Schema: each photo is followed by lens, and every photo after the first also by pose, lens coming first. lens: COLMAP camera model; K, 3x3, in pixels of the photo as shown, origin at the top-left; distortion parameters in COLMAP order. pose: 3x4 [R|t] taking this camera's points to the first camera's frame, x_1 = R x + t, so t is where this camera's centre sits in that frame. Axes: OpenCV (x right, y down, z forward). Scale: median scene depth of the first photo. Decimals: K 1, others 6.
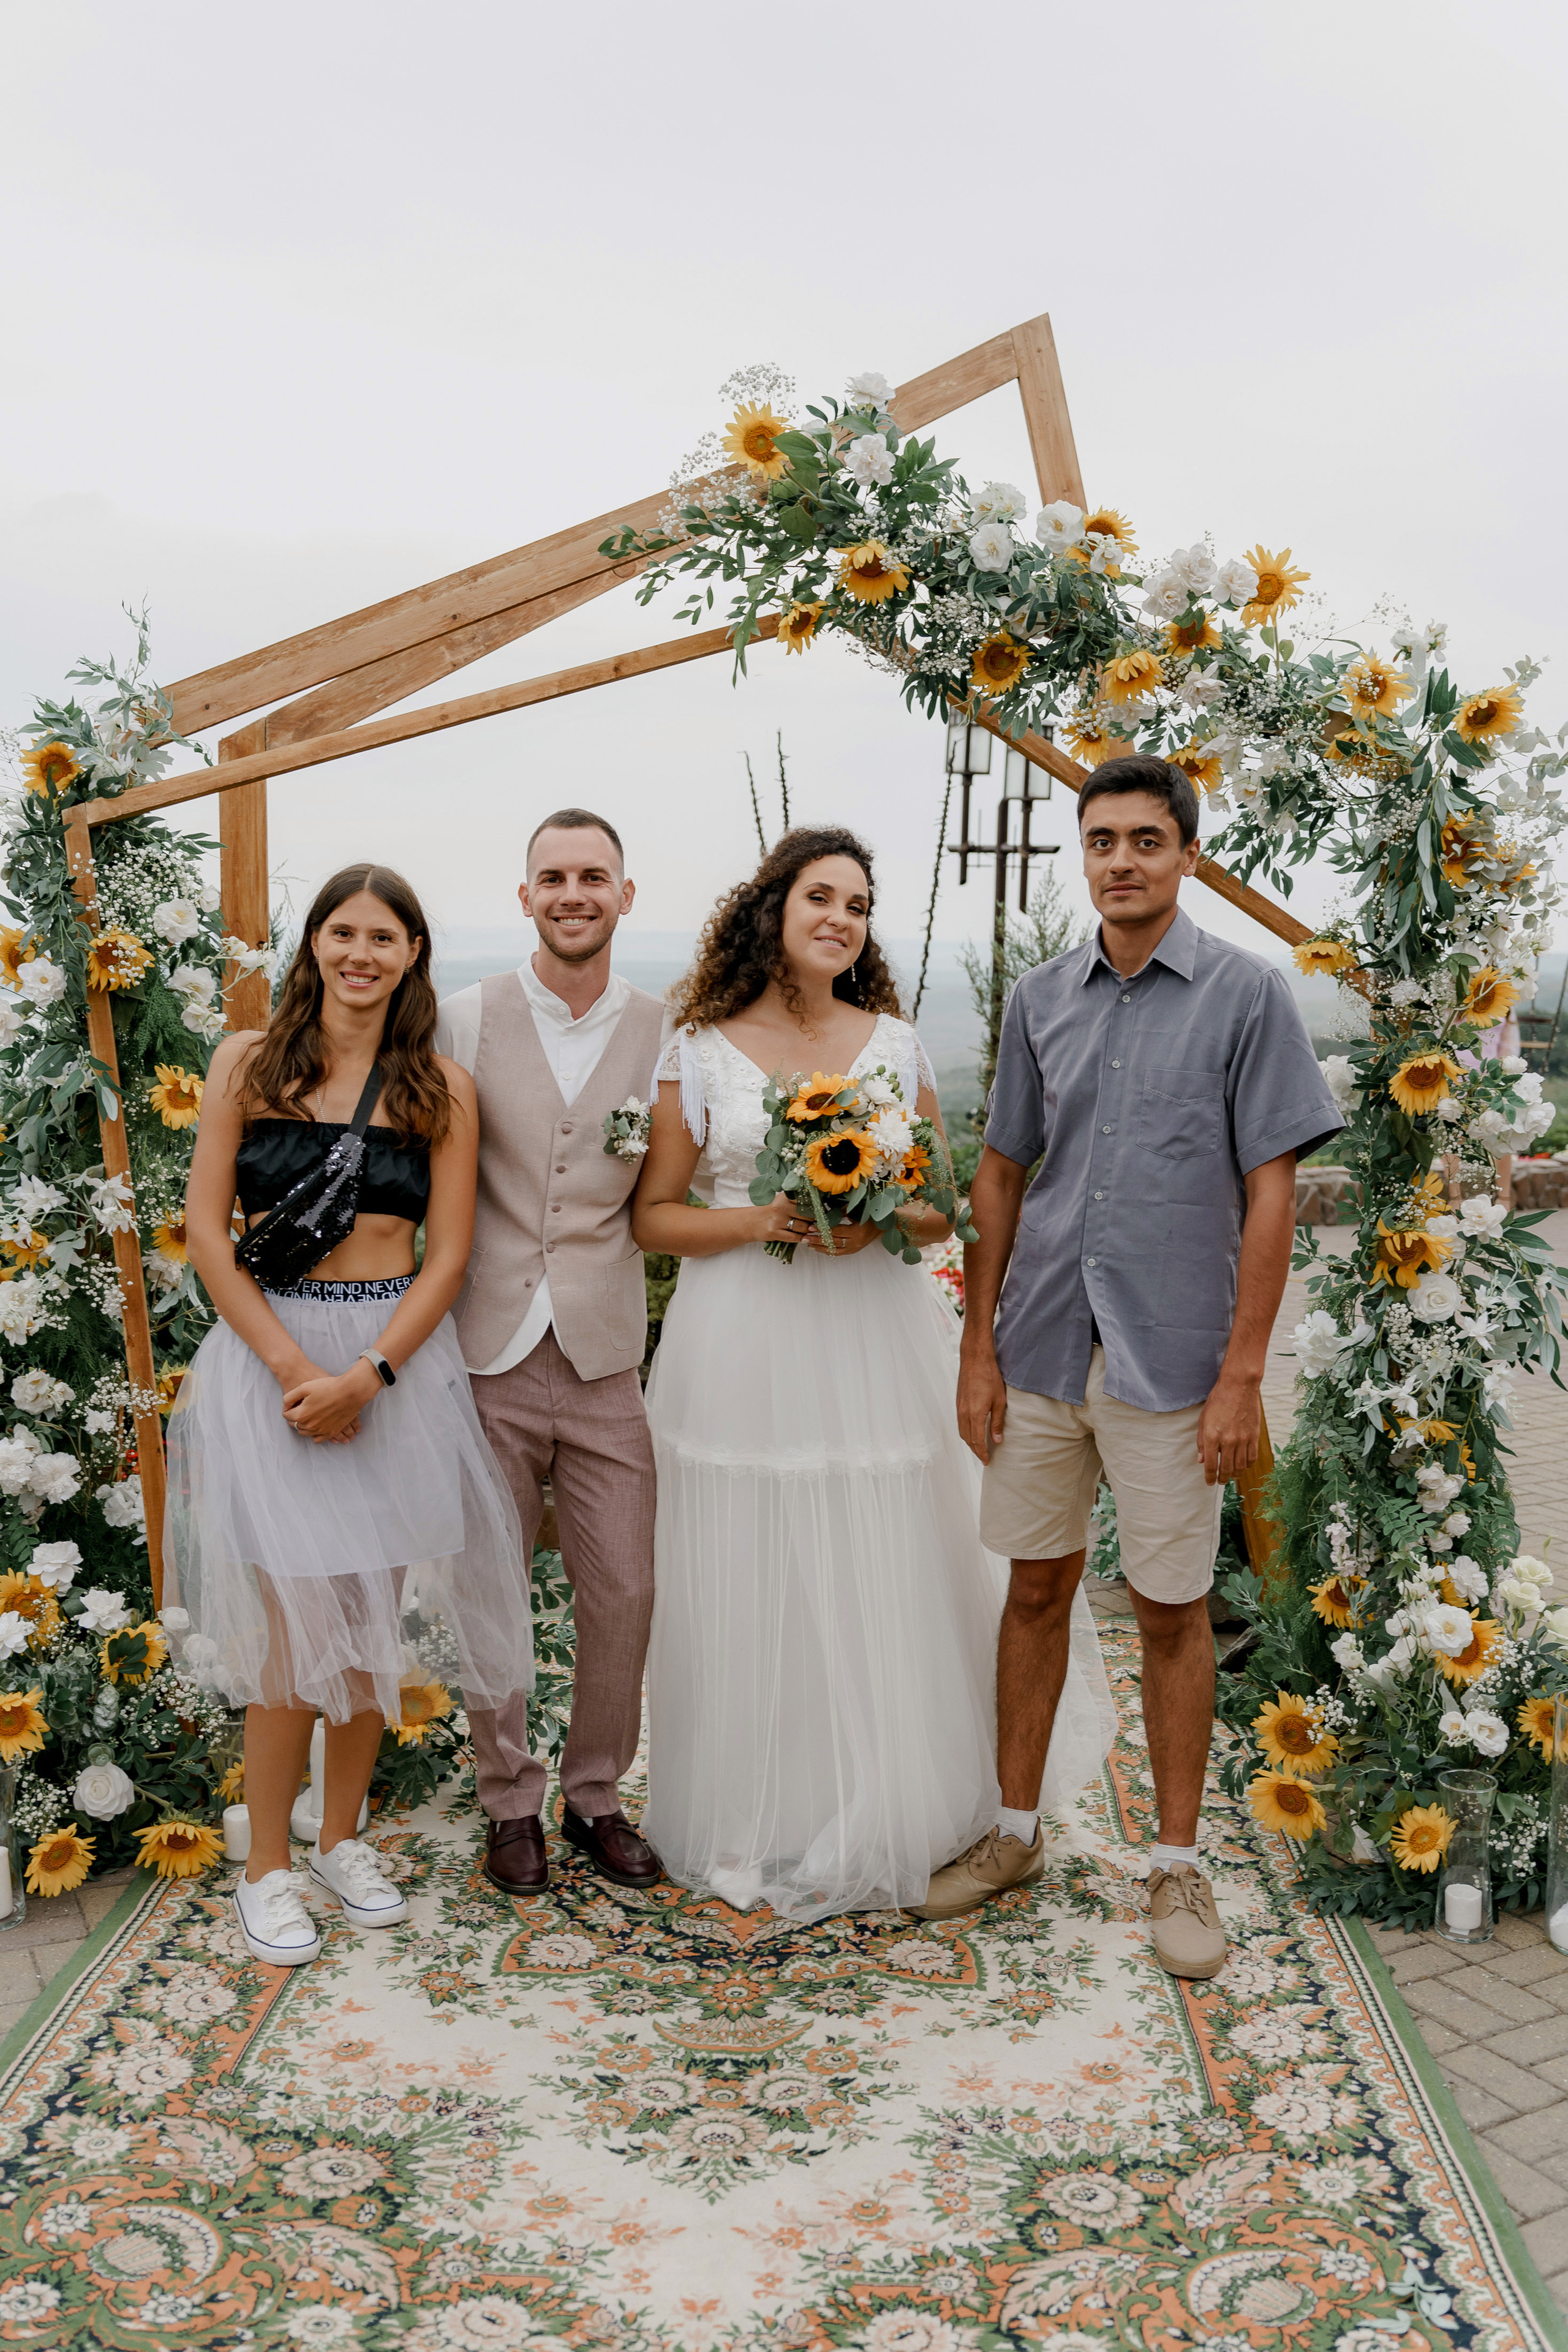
lens RADIAL K [[2240.8, 0, 792.5], [0, 2240.8, 1166.5], [0, 0, 1]] dist [0.000643, -0.007177]
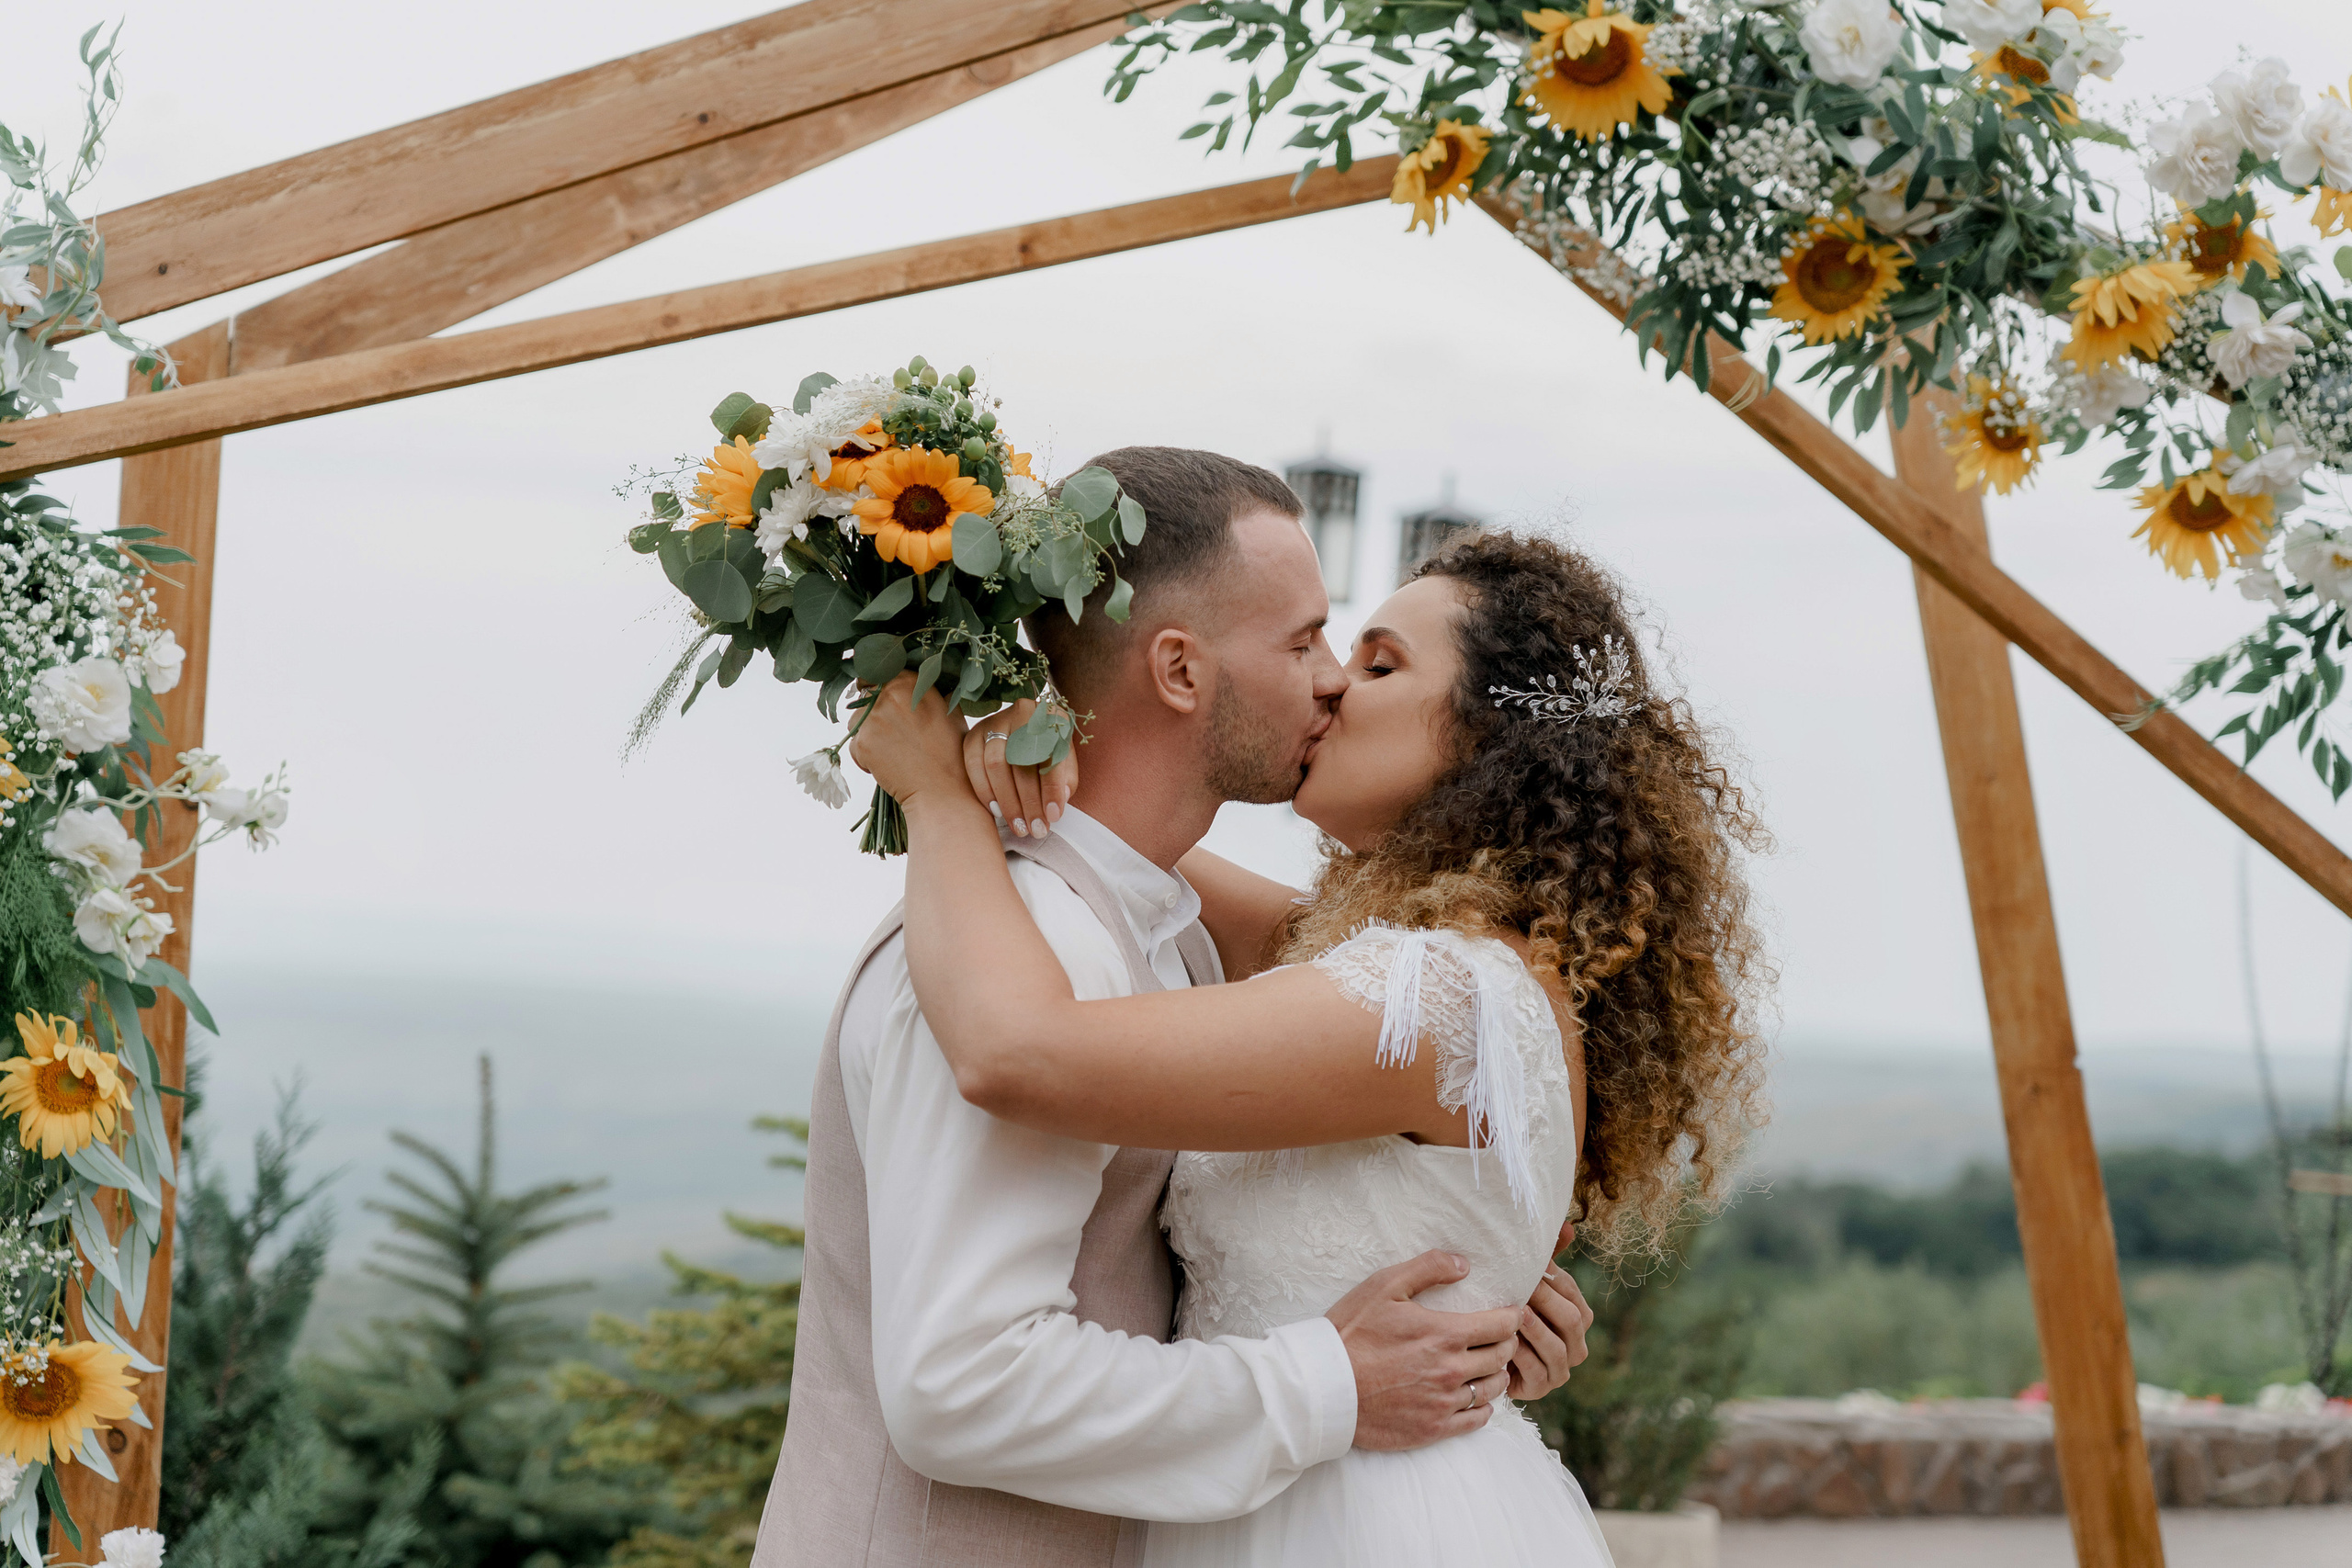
lens RADIAL K [[4306.9, 0, 1132.5], [0, 4306.9, 780.7], [0, 0, 1]] dist [0.019827, 0.131775]
pose [[0.995158, 0.052087, 0.083354, -0.155629], [-0.039783, 0.988923, -0.142998, 0.027512], [-0.089879, 0.138989, 0.986207, 0.127931]]
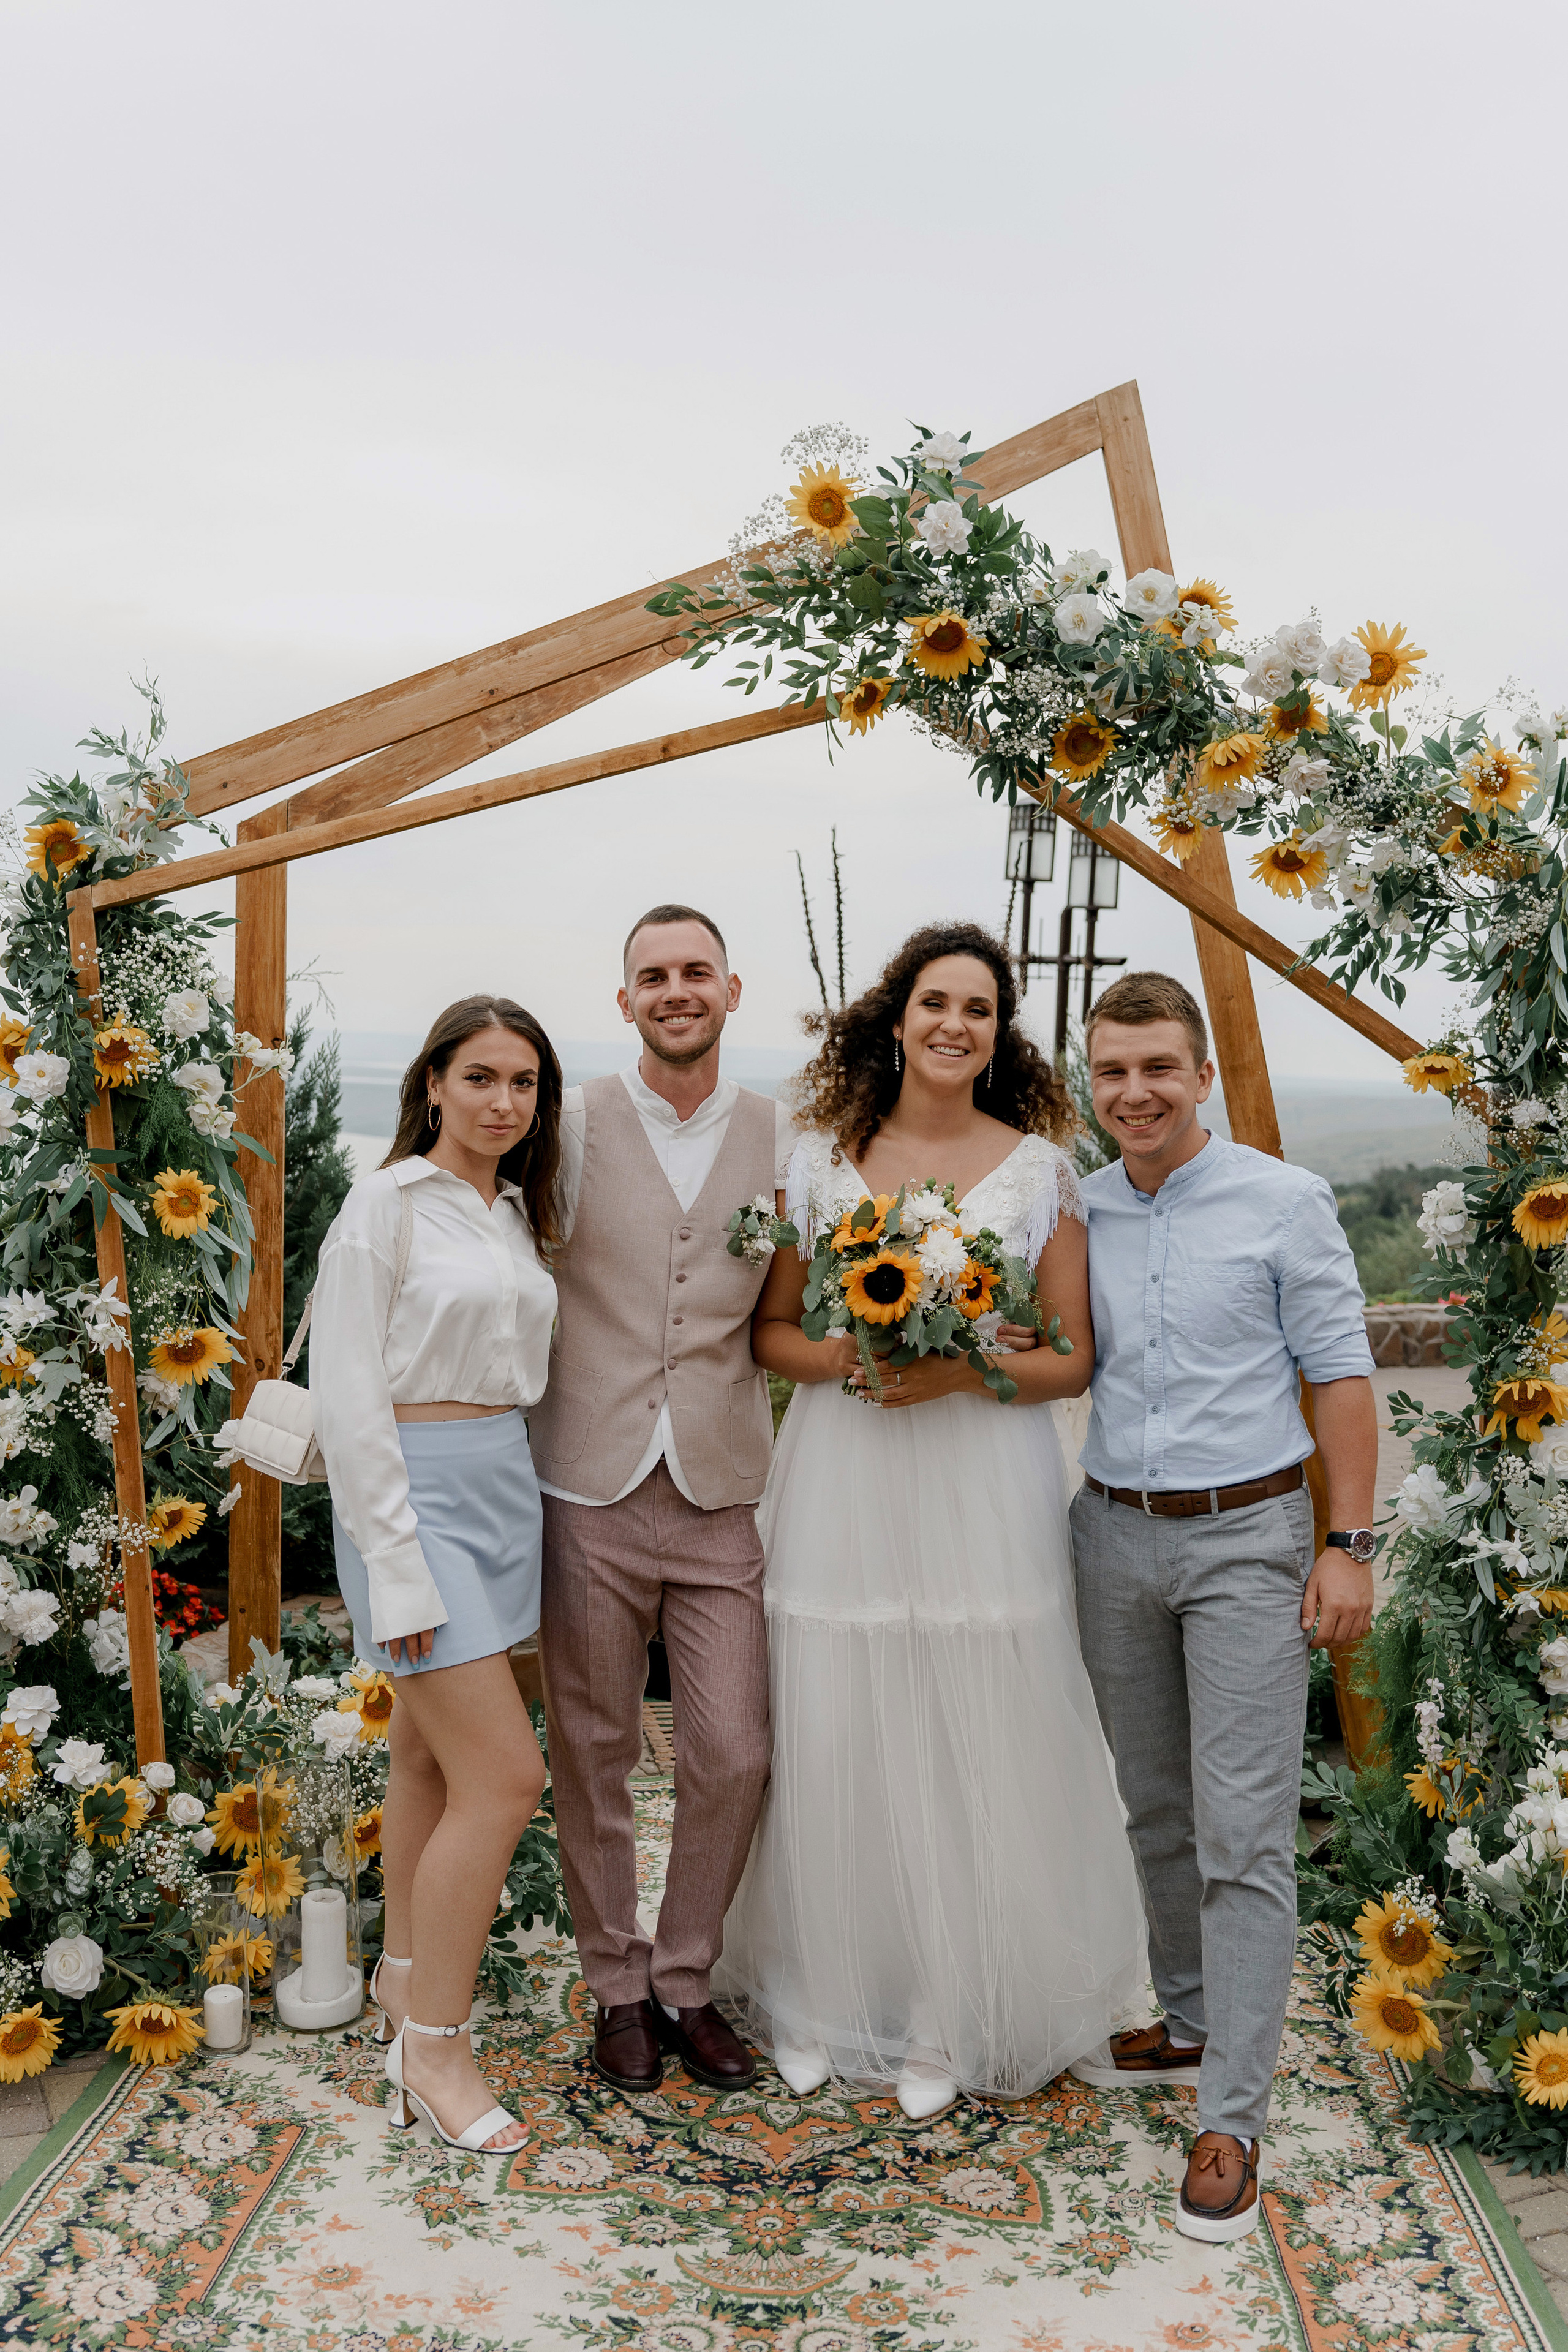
lens RADIAL K [[2335.9, 0, 737.2], [0, 2335.9, 1181.8], [0, 0, 1]] dist [-0.001838, -0.026292]
pose [[0.998978, 0.018906, -0.041062, -0.007720], [-0.020821, 0.998691, -0.046712, 0.001278], [0.040126, 0.047519, 0.998064, 0.059844]]
